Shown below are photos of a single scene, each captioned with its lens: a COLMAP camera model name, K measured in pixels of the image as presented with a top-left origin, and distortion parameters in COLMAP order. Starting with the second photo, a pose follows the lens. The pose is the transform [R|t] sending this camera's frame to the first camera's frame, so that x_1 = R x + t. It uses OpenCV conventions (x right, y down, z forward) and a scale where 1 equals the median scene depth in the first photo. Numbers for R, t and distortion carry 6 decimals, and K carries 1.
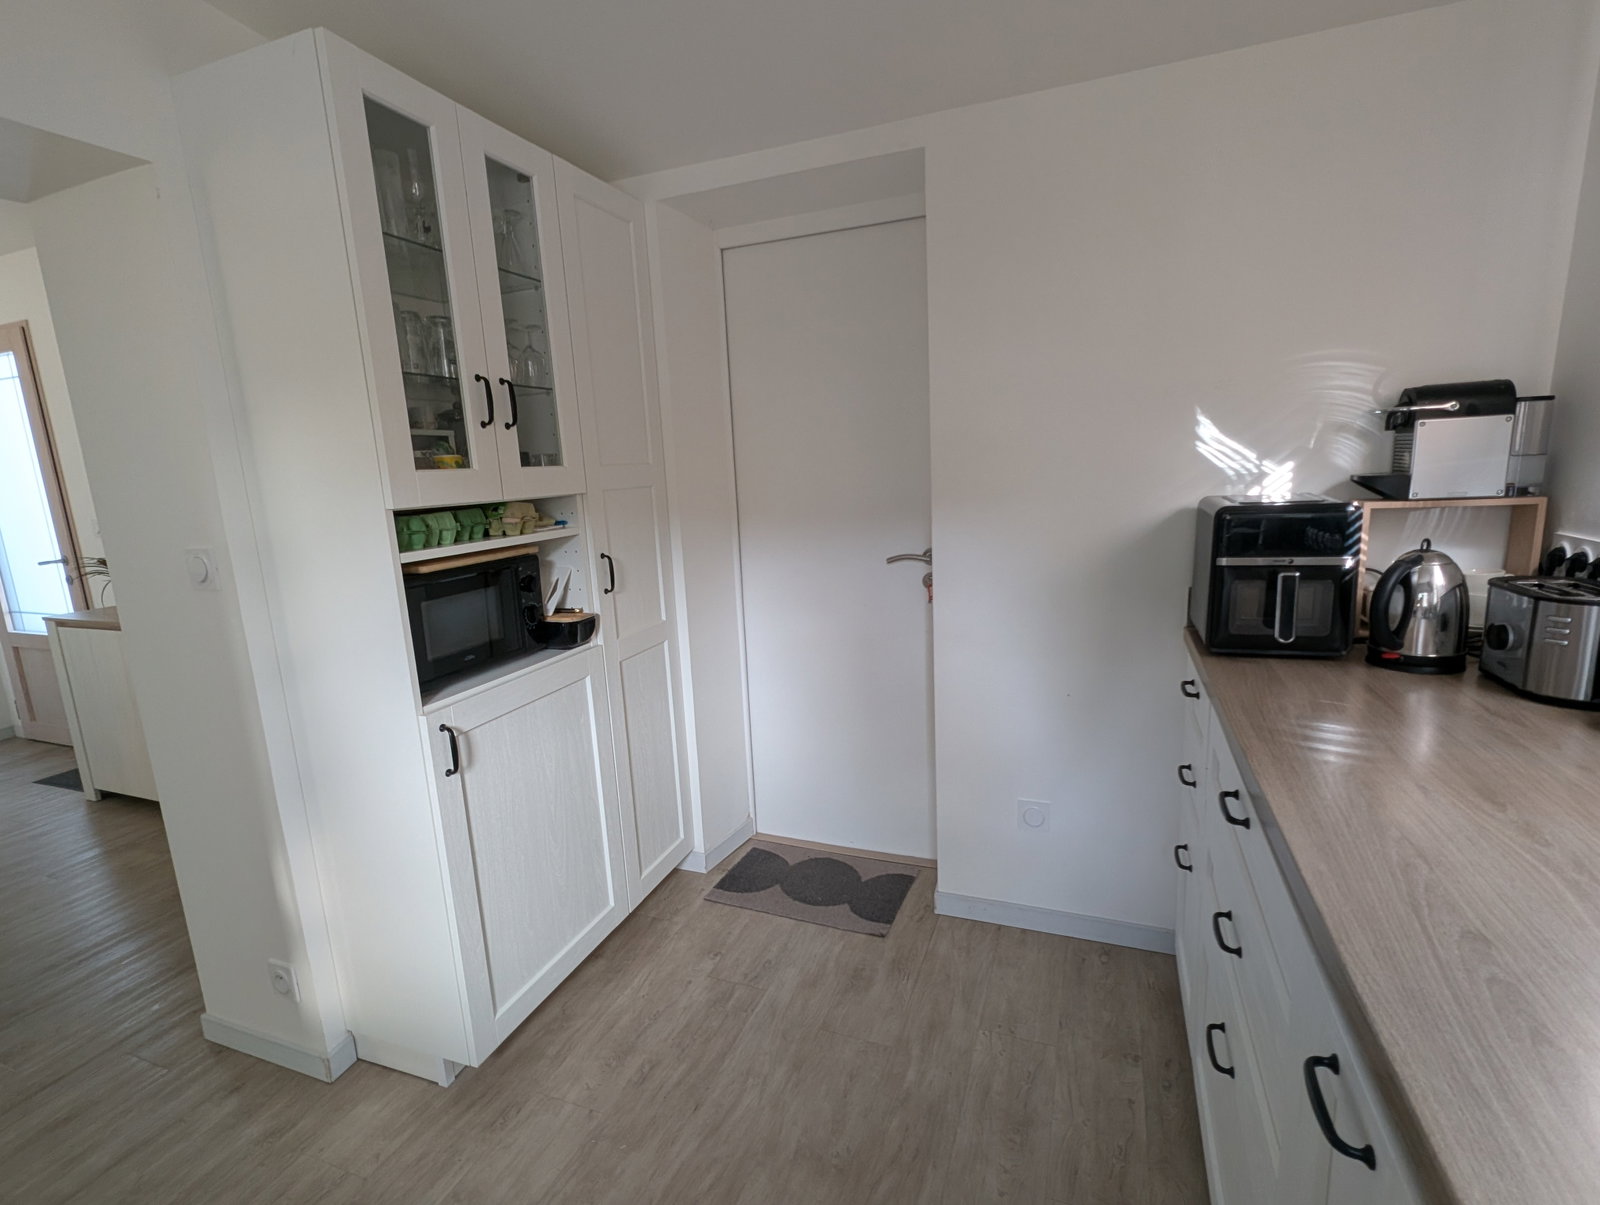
lens RADIAL K [[788.7, 0, 797.5], [0, 788.7, 623.2], [0, 0, 1]] dist [0.000802, -0.000080]
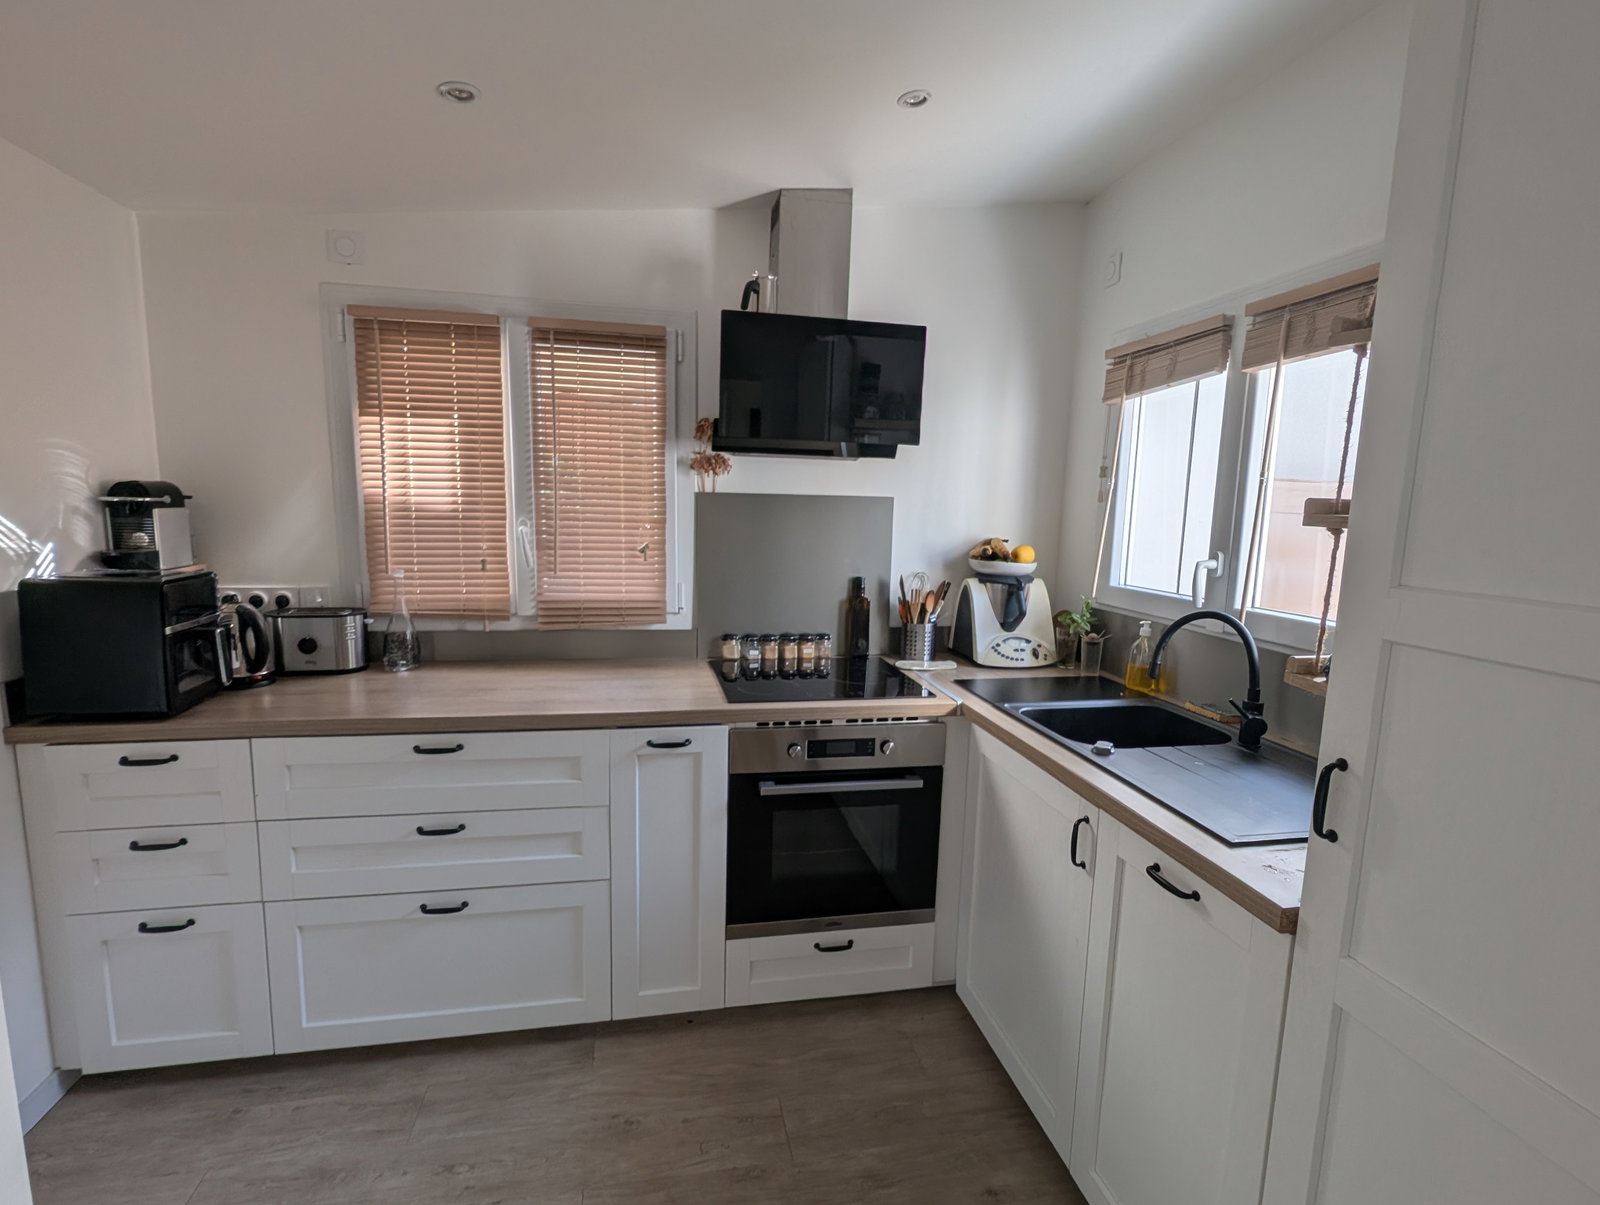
lens RADIAL K [[788.7, 0, 797.5], [0, 788.7, 623.2], [0, 0, 1]] dist [0.000802, -0.000080]
pose [[-0.540438, -0.090427, 0.836511, -0.769745], [0.171935, 0.961359, 0.215004, -0.156153], [-0.823630, 0.260021, -0.504007, 0.745930]]
